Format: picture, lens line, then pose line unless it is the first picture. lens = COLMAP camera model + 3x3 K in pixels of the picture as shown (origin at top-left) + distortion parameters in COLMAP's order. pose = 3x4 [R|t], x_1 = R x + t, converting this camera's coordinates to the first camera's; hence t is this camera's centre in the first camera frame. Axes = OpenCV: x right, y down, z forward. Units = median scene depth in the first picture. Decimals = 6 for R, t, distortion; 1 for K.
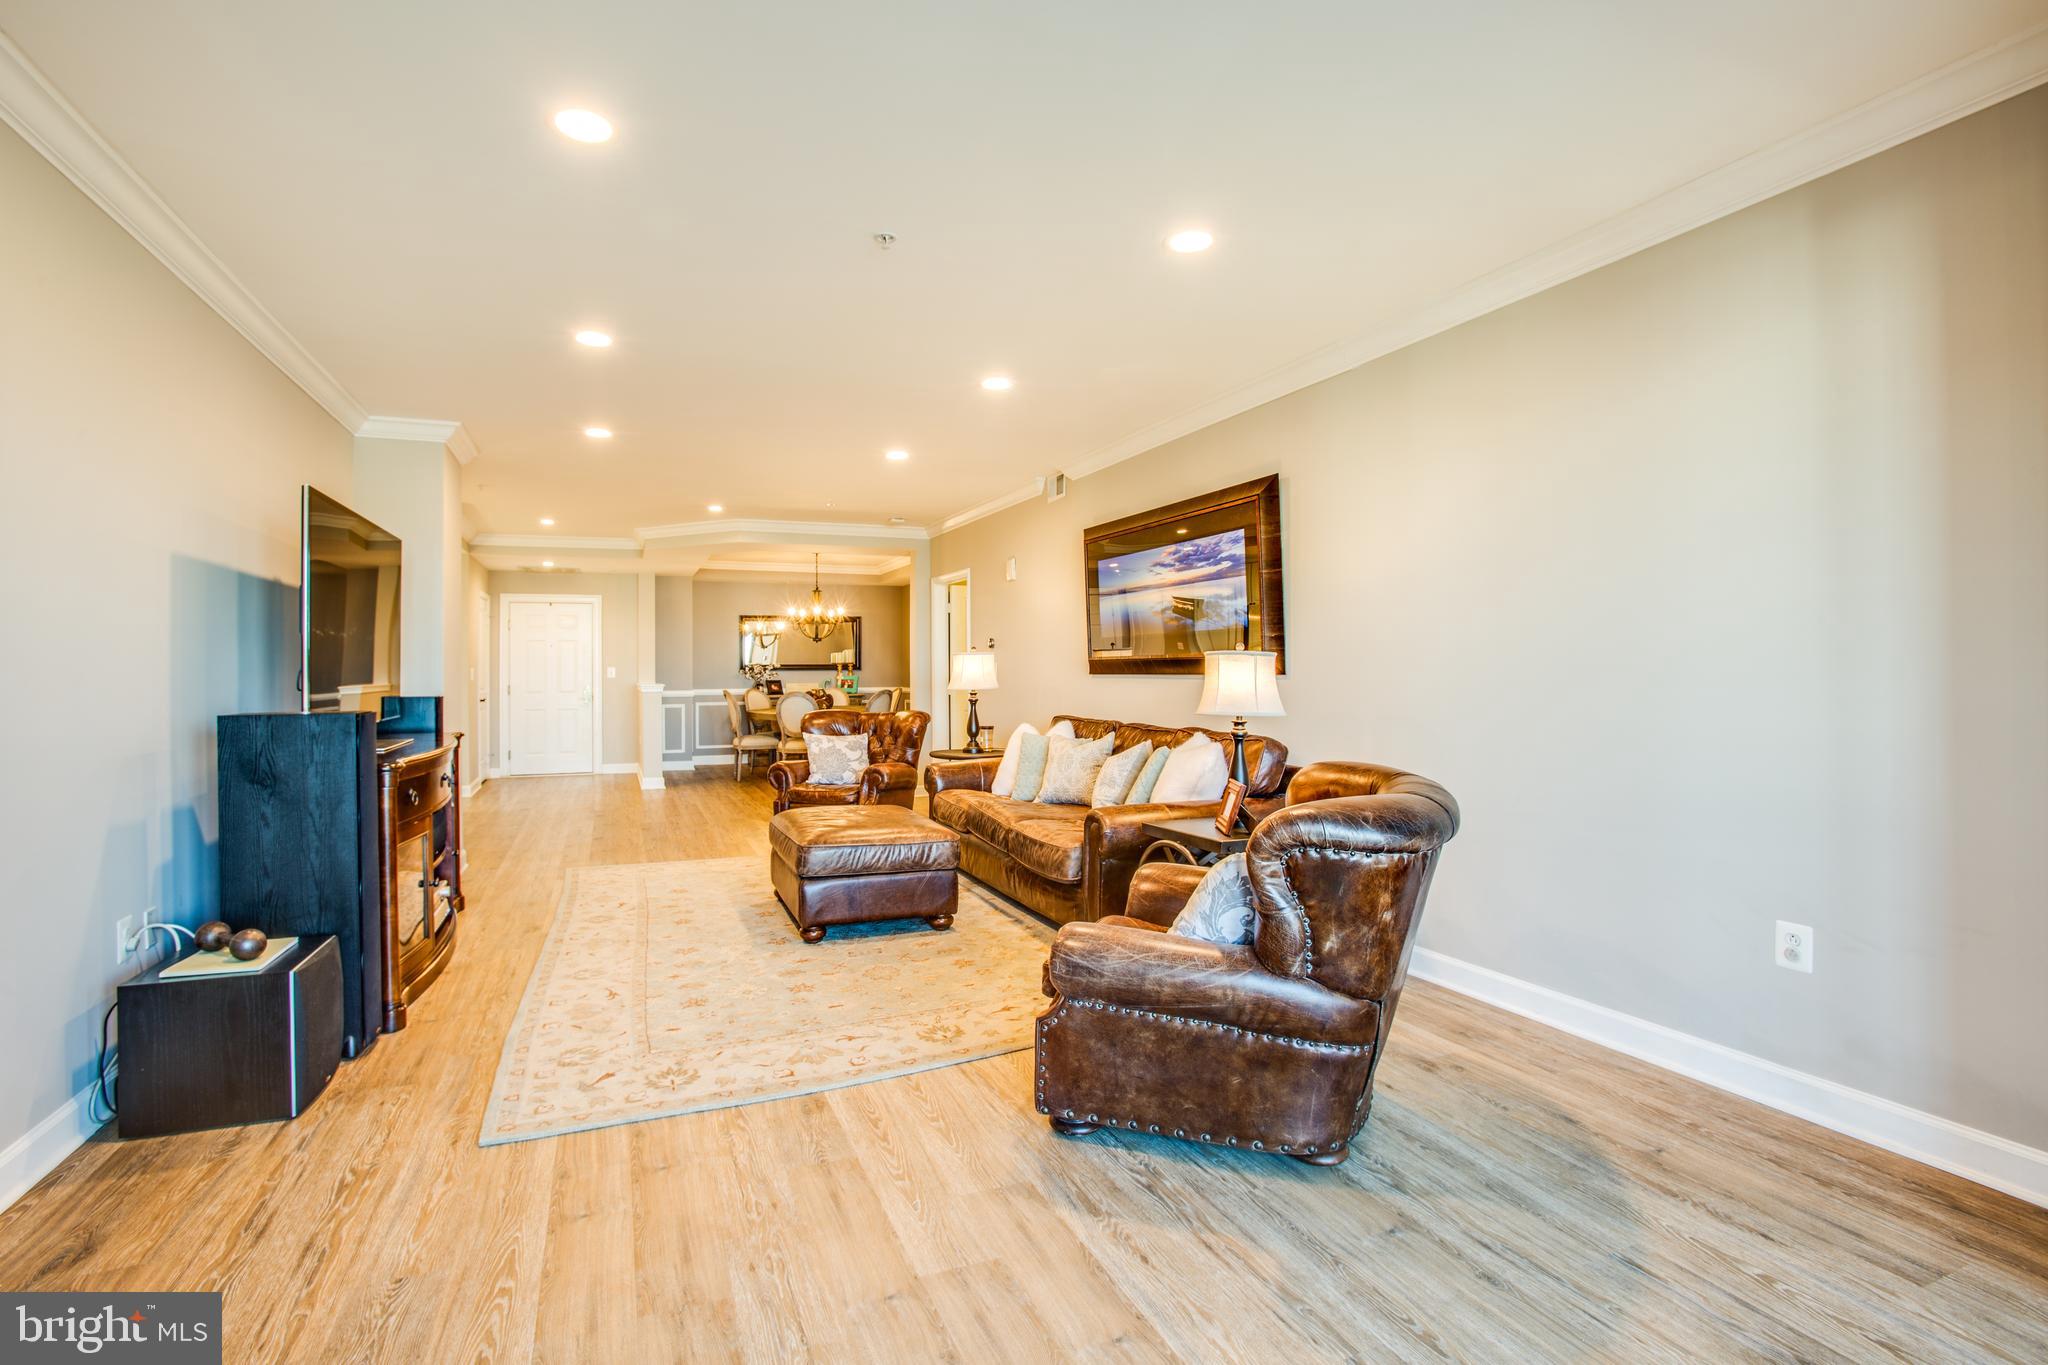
lens RADIAL K [[939.7, 0, 1013.3], [0, 939.7, 674.5], [0, 0, 1]] dist [-0.059437, 0.013249]
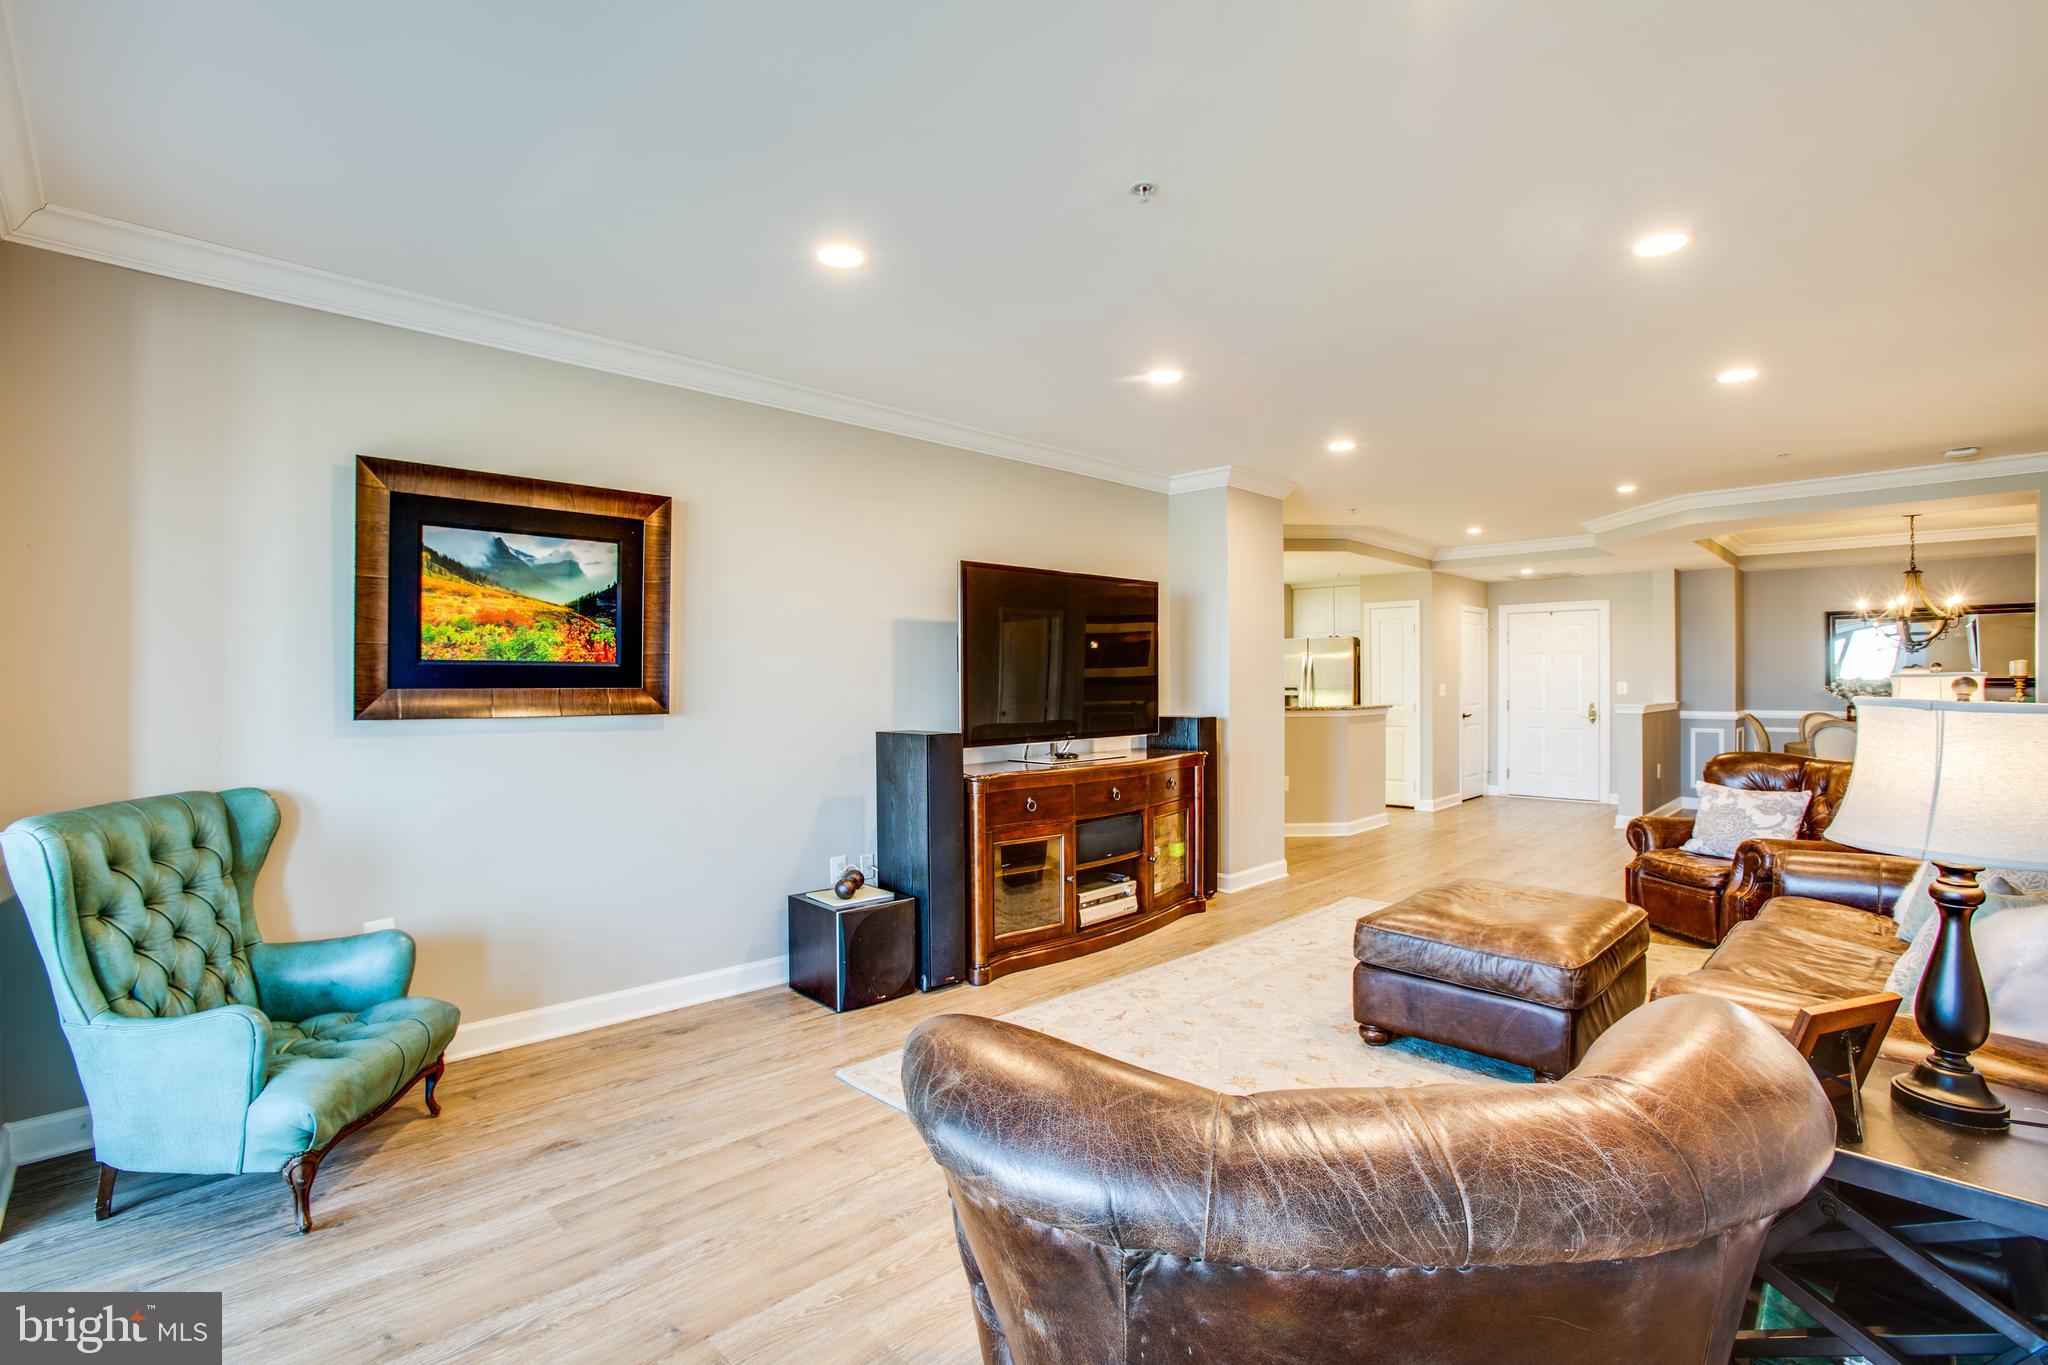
lens RADIAL K [[939.7, 0, 988.6], [0, 939.7, 679.4], [0, 0, 1]] dist [-0.059437, 0.013249]
pose [[0.375311, 0.005002, -0.926885, 0.398302], [-0.004897, 0.999982, 0.003413, -0.030717], [0.926886, 0.003258, 0.375329, 0.382670]]
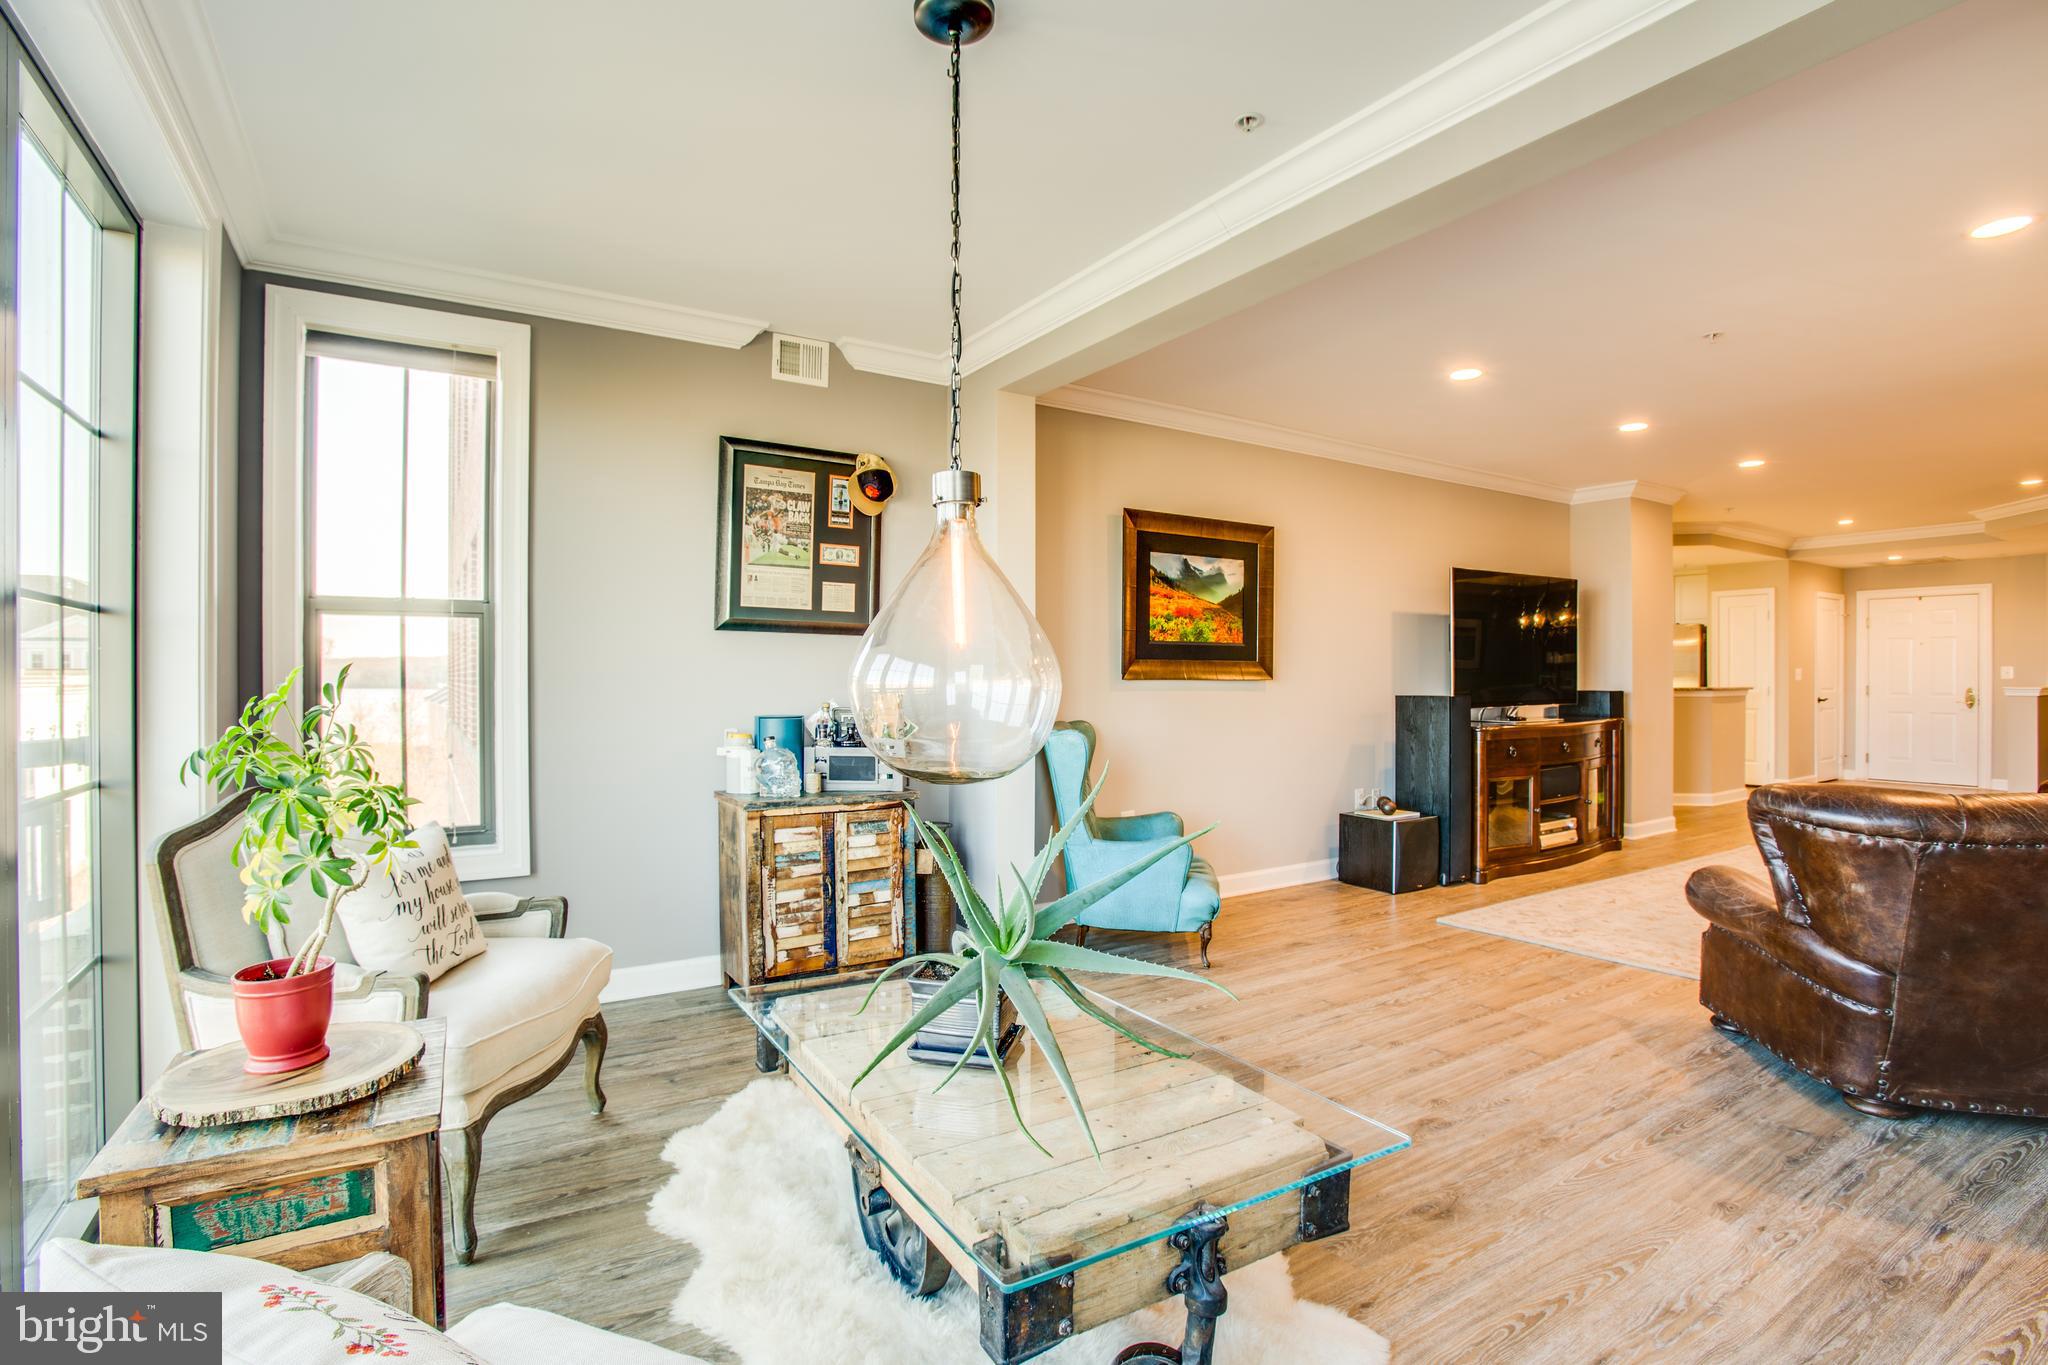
lens RADIAL K [[939.7, 0, 1022.6], [0, 939.7, 681.7], [0, 0, 1]] dist [-0.059437, 0.013249]
pose [[0.182600, 0.013114, -0.983100, 0.638152], [-0.002686, 0.999914, 0.012839, -0.006067], [0.983184, 0.000296, 0.182620, -0.117723]]
